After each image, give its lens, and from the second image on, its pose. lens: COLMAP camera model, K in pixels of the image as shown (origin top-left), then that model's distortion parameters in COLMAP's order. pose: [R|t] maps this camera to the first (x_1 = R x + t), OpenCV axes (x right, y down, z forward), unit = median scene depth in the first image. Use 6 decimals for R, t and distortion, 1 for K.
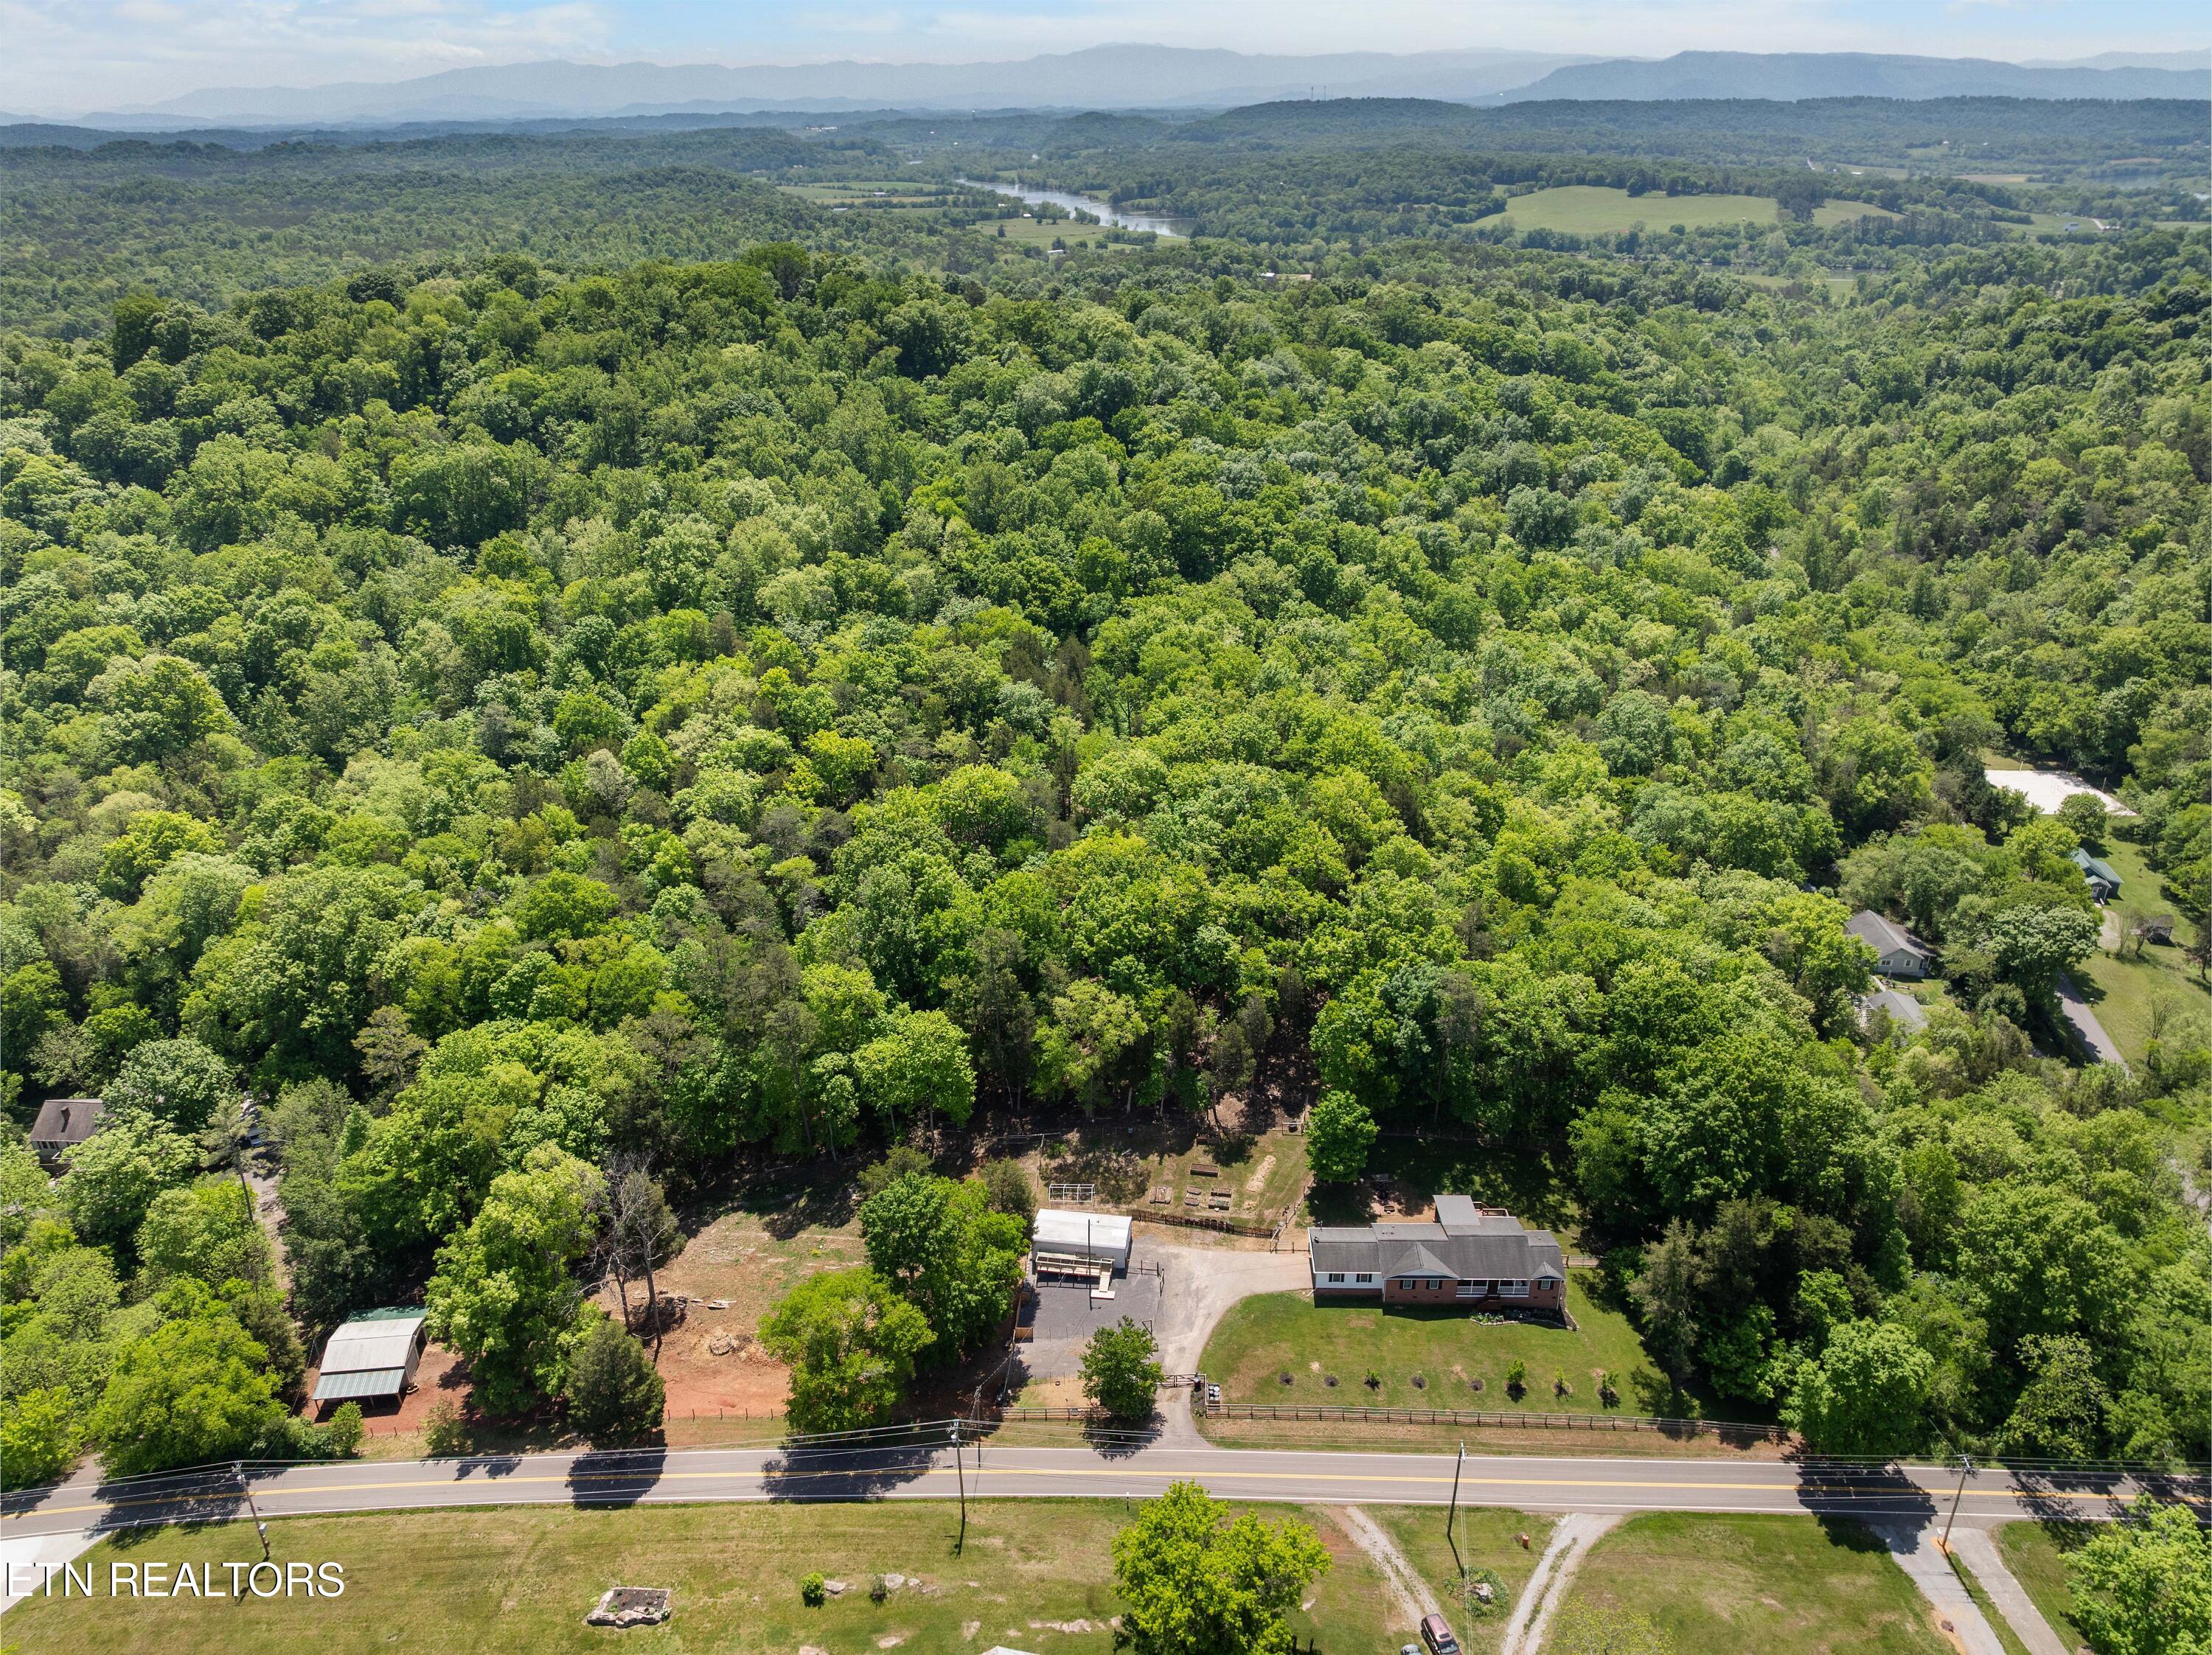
lens RADIAL K [[1584.3, 0, 1100.9], [0, 1584.3, 817.7], [0, 0, 1]] dist [-0.055371, 0.022183]
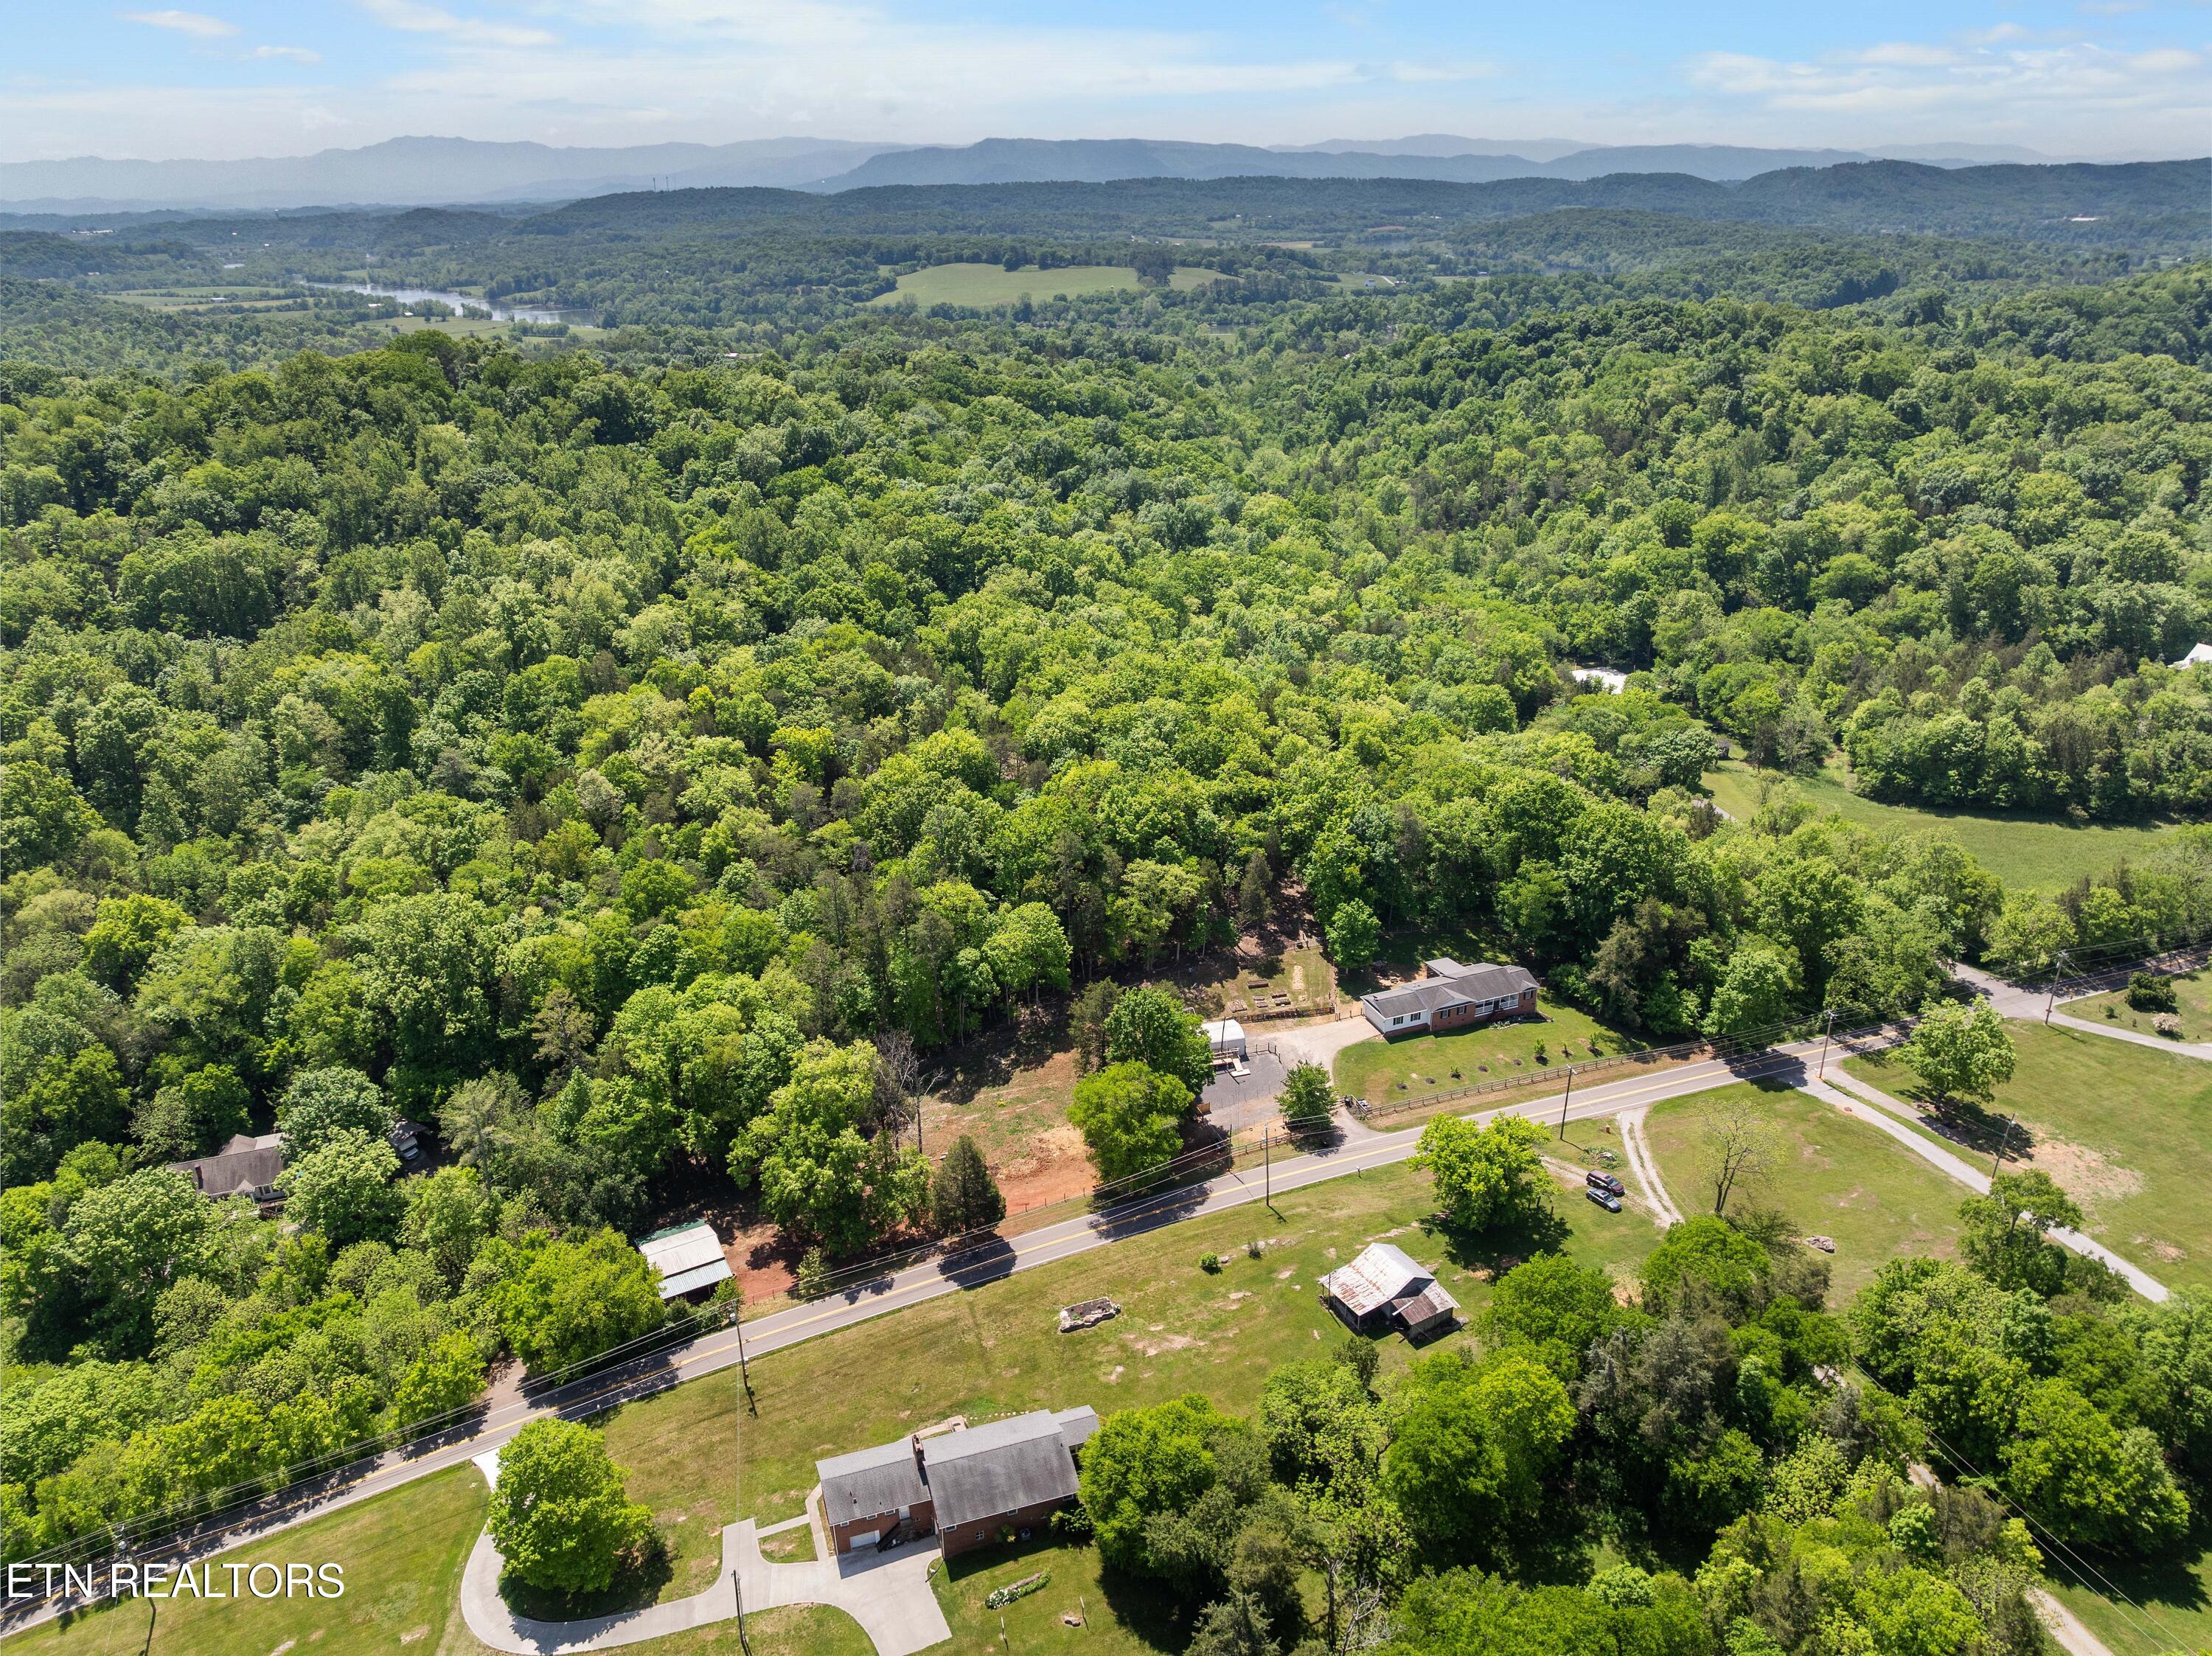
lens RADIAL K [[1584.5, 0, 1103.9], [0, 1584.5, 829.3], [0, 0, 1]] dist [-0.055371, 0.022183]
pose [[0.919990, -0.151591, 0.361439, -0.462525], [0.166775, 0.985934, -0.010990, 0.082311], [-0.354688, 0.070389, 0.932331, -0.170361]]
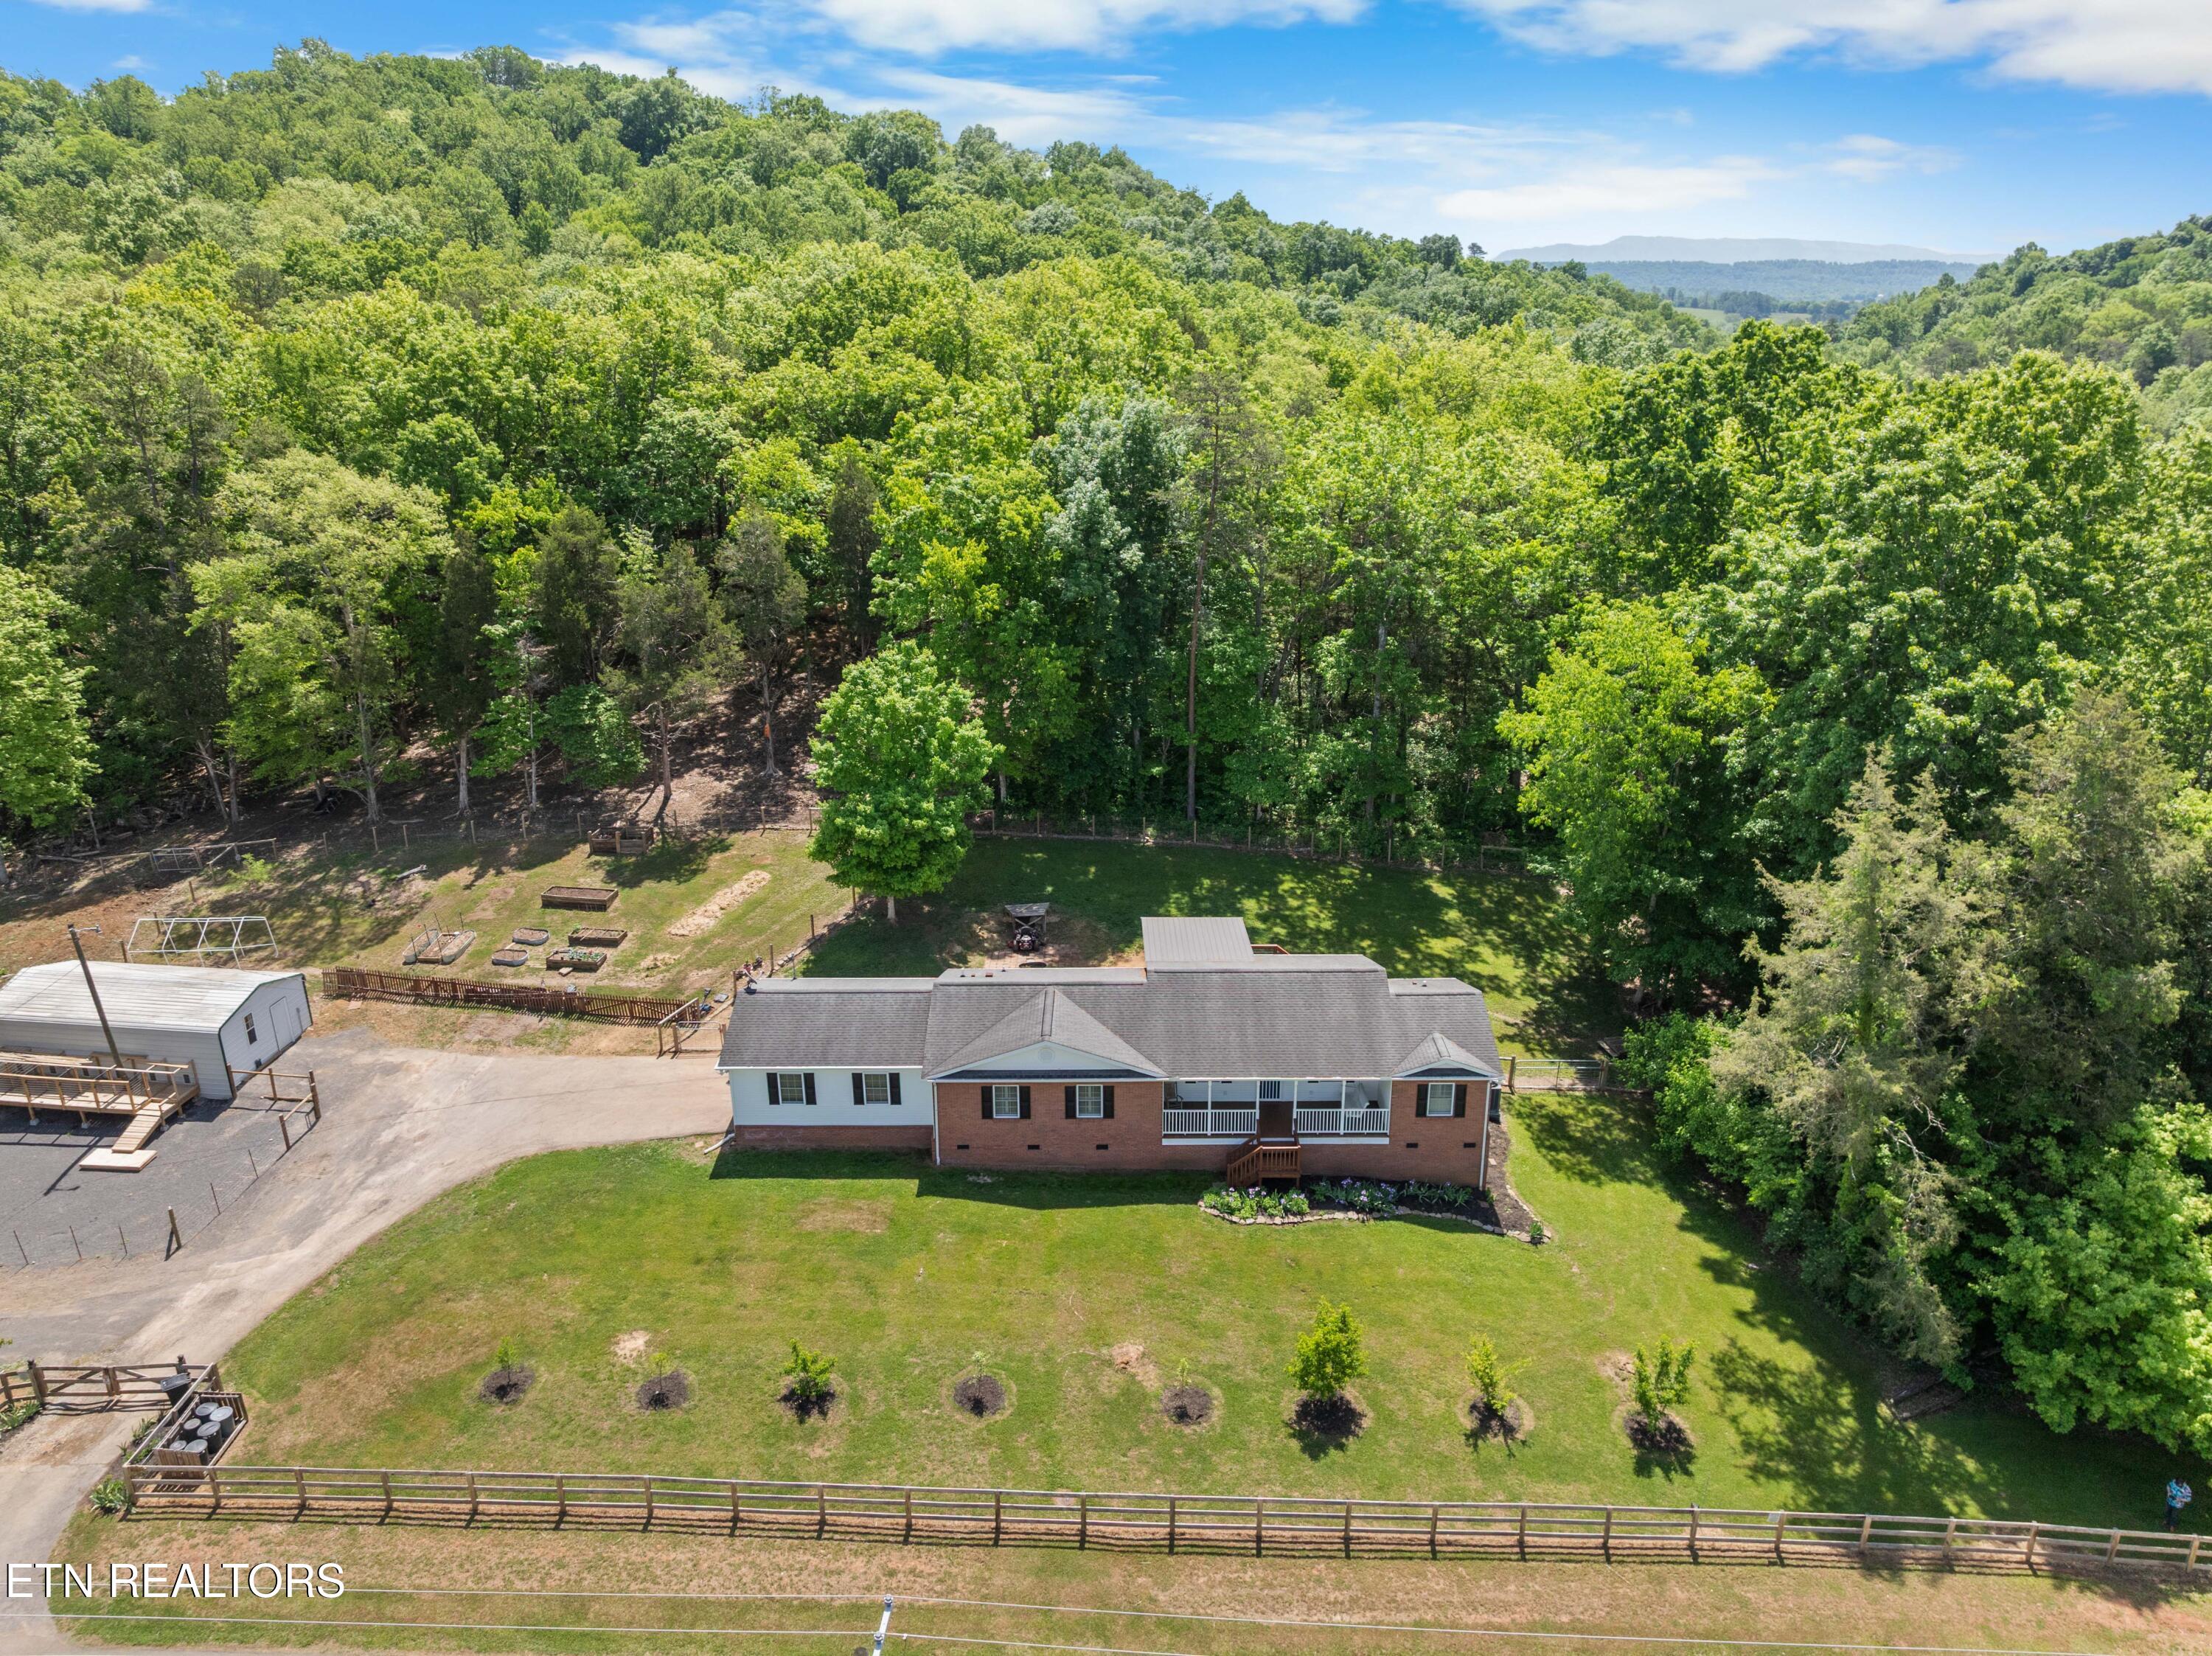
lens RADIAL K [[1584.5, 0, 1125.2], [0, 1584.5, 842.0], [0, 0, 1]] dist [-0.055371, 0.022183]
pose [[0.999378, -0.002636, 0.035178, 0.170616], [0.005683, 0.996209, -0.086810, 0.223227], [-0.034815, 0.086956, 0.995604, 0.556100]]
